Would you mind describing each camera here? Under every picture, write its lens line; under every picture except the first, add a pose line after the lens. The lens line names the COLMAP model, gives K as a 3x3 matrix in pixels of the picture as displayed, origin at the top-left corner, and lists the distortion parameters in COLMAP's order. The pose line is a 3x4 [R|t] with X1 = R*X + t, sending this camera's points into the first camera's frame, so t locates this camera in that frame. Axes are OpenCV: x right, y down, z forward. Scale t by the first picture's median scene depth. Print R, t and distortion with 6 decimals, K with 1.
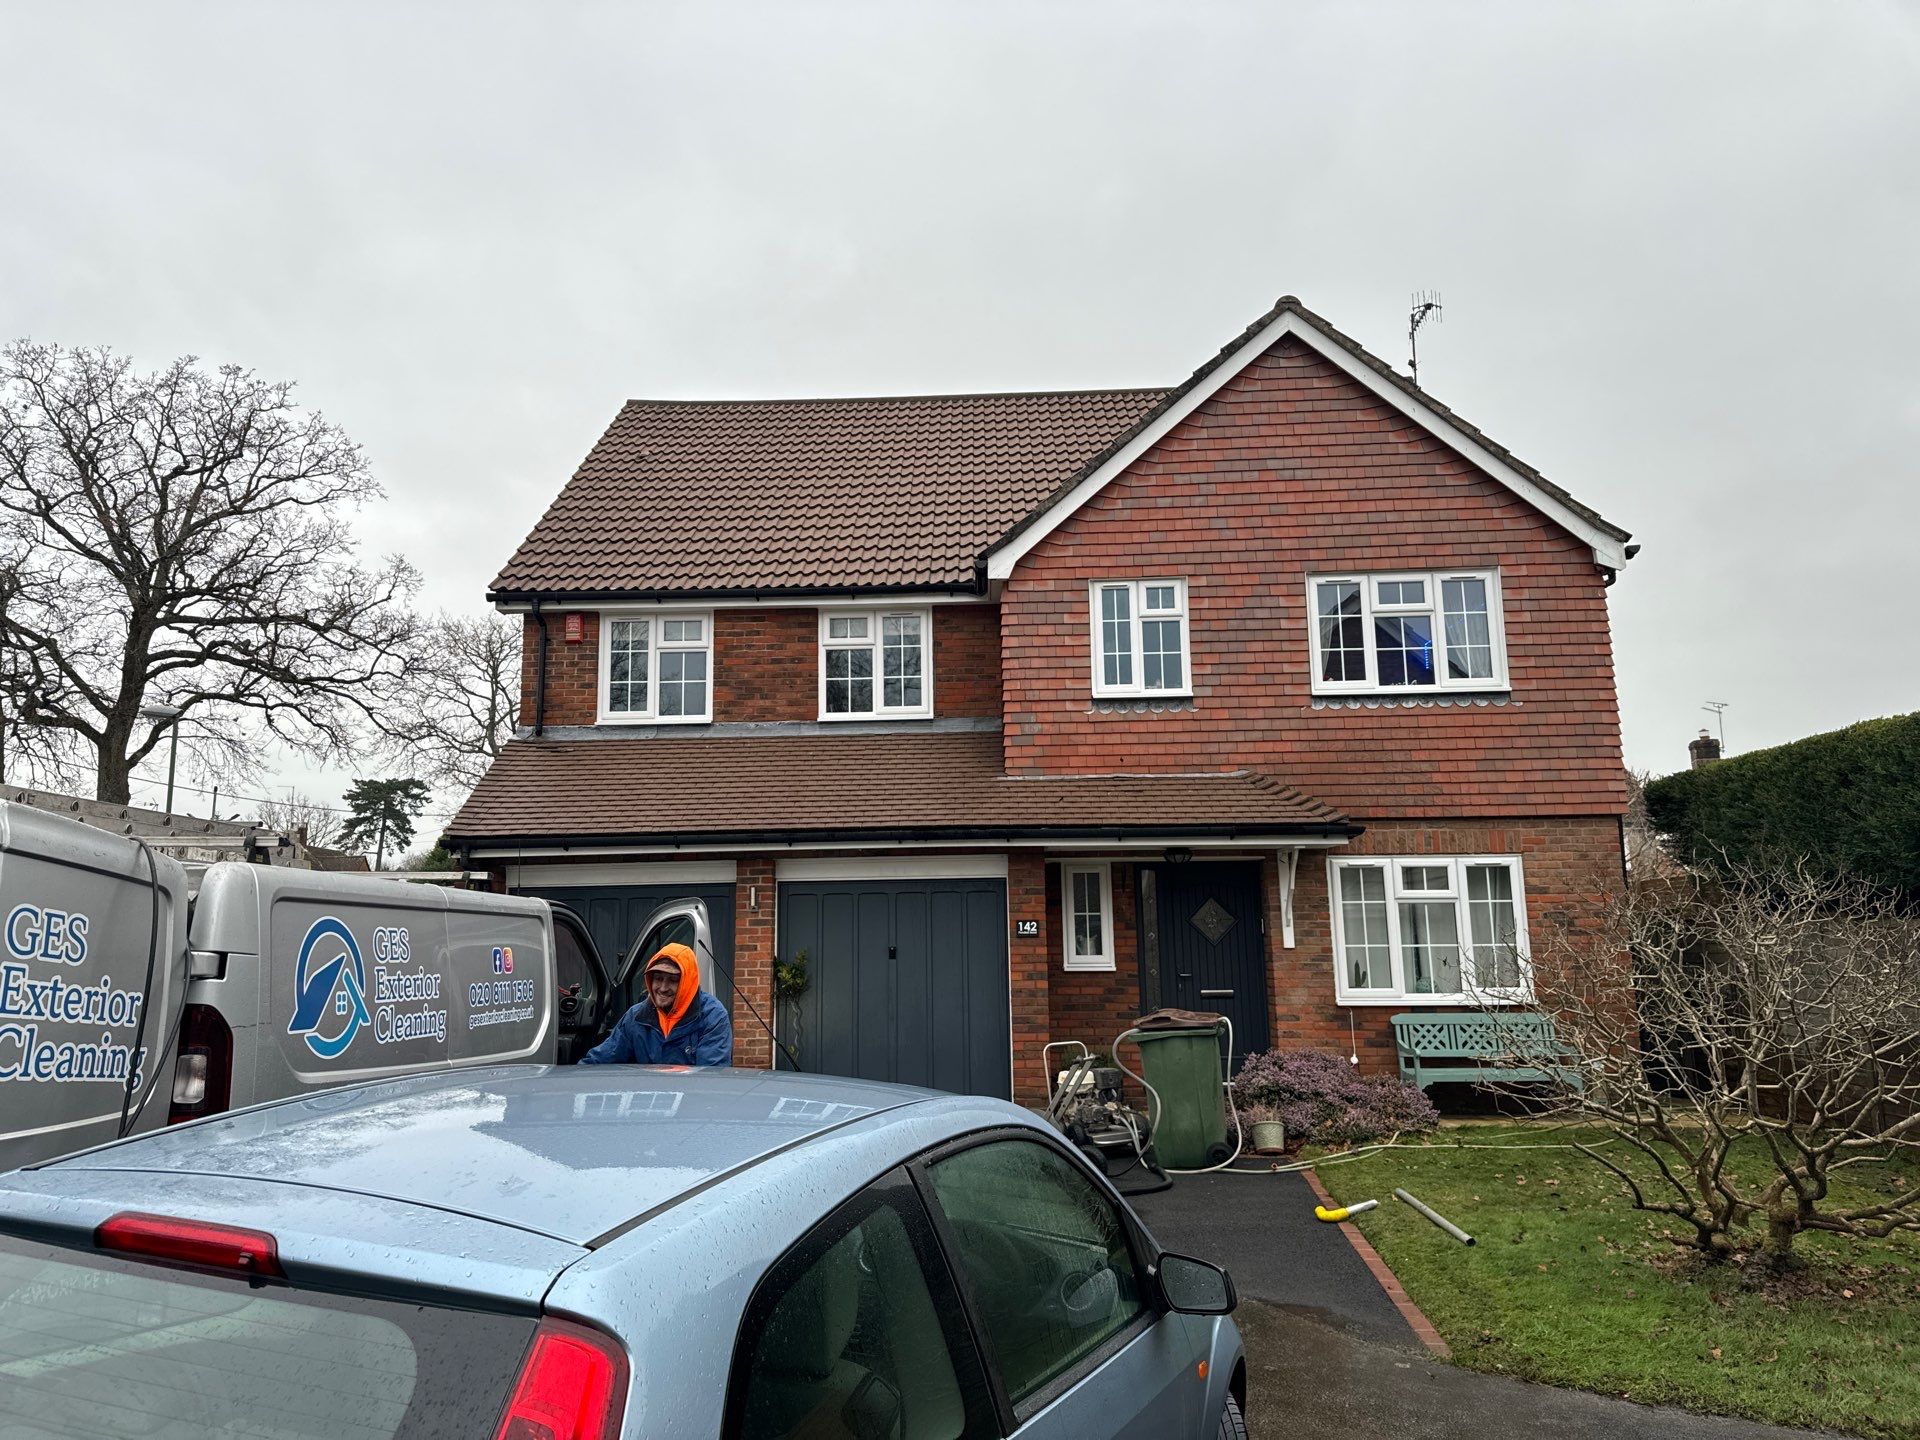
lens RADIAL K [[1333.4, 0, 945.1], [0, 1333.4, 714.6], [0, 0, 1]] dist [0.198775, -0.427142]
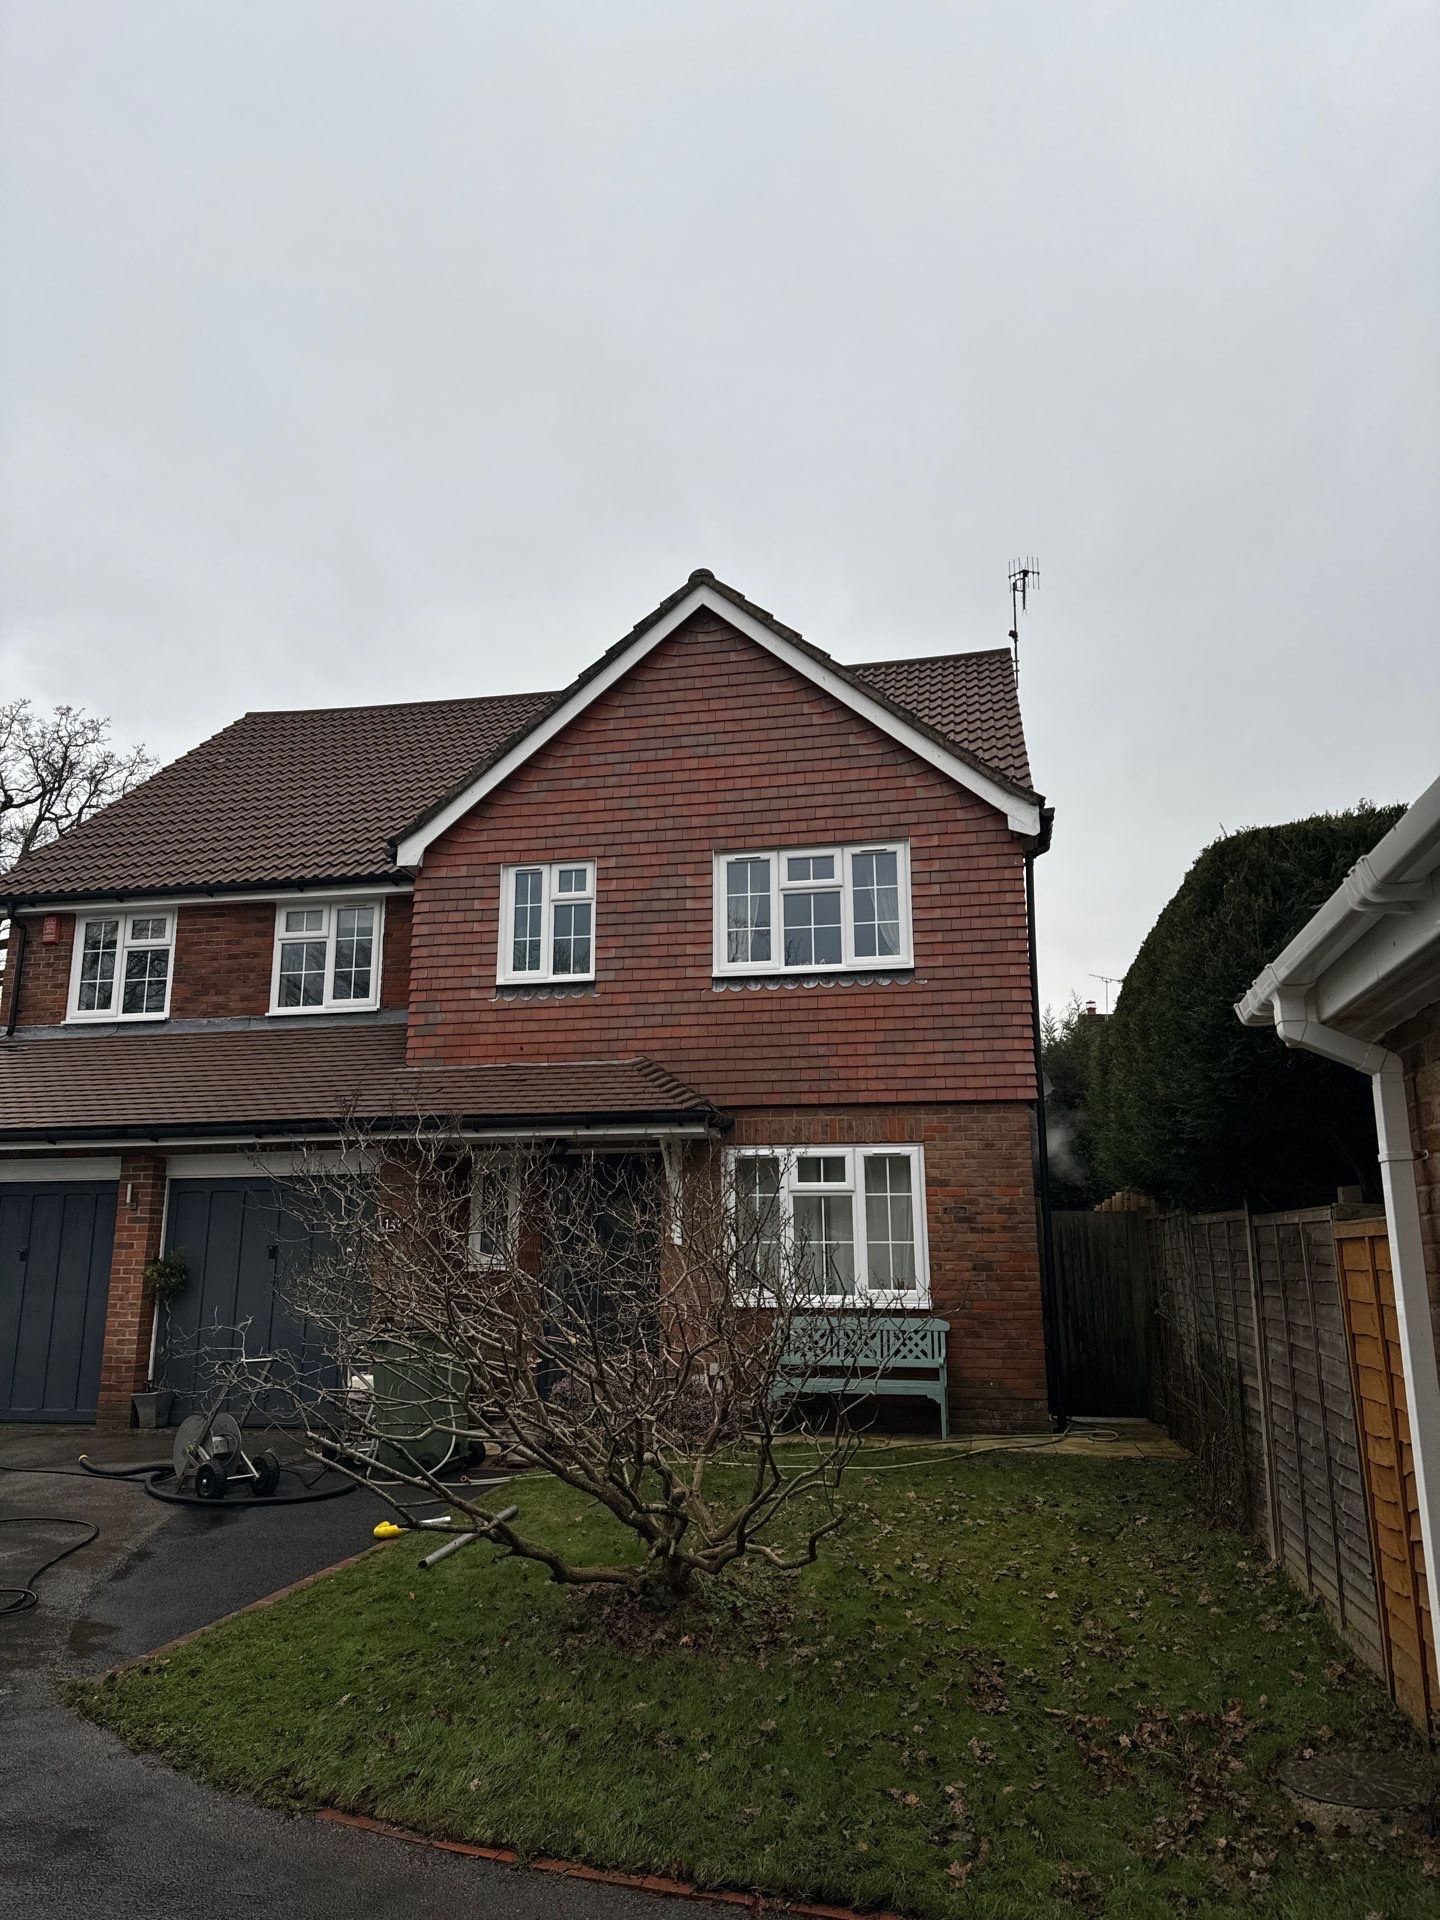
lens RADIAL K [[1320.4, 0, 718.7], [0, 1320.4, 950.6], [0, 0, 1]] dist [0.178114, -0.350700]
pose [[0.987984, -0.025105, -0.152507, 0.412245], [0.016645, 0.998264, -0.056495, 0.019432], [0.153660, 0.053277, 0.986686, 0.074105]]
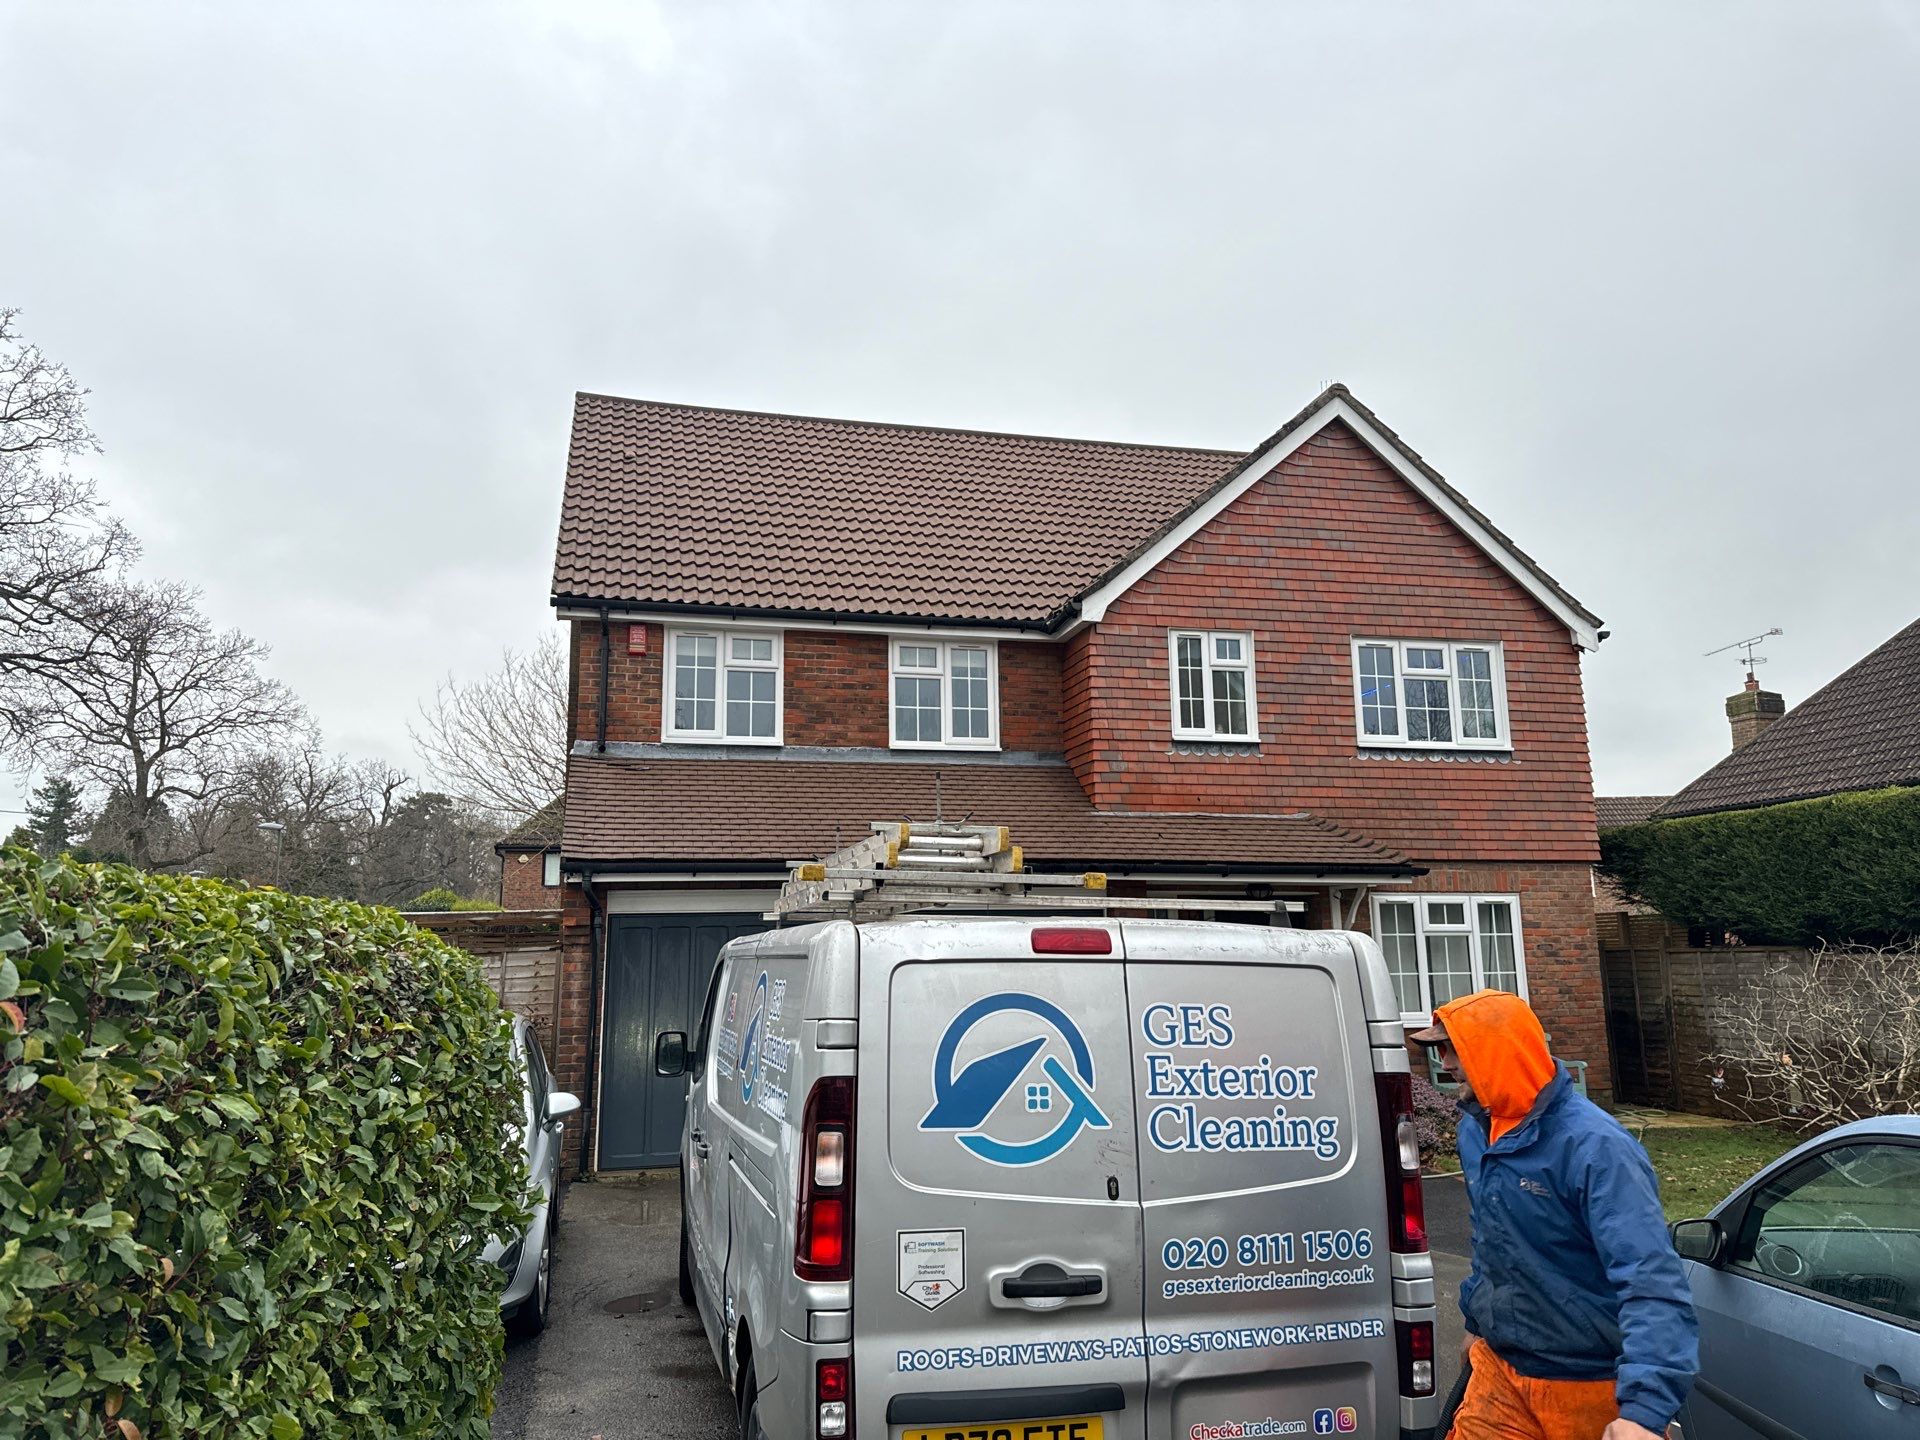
lens RADIAL K [[1320.4, 0, 960.0], [0, 1320.4, 720.0], [0, 0, 1]] dist [0.178114, -0.350700]
pose [[0.960049, 0.048870, 0.275532, -0.338408], [-0.047077, 0.998805, -0.013119, -0.006346], [-0.275844, -0.000377, 0.961202, 0.036136]]
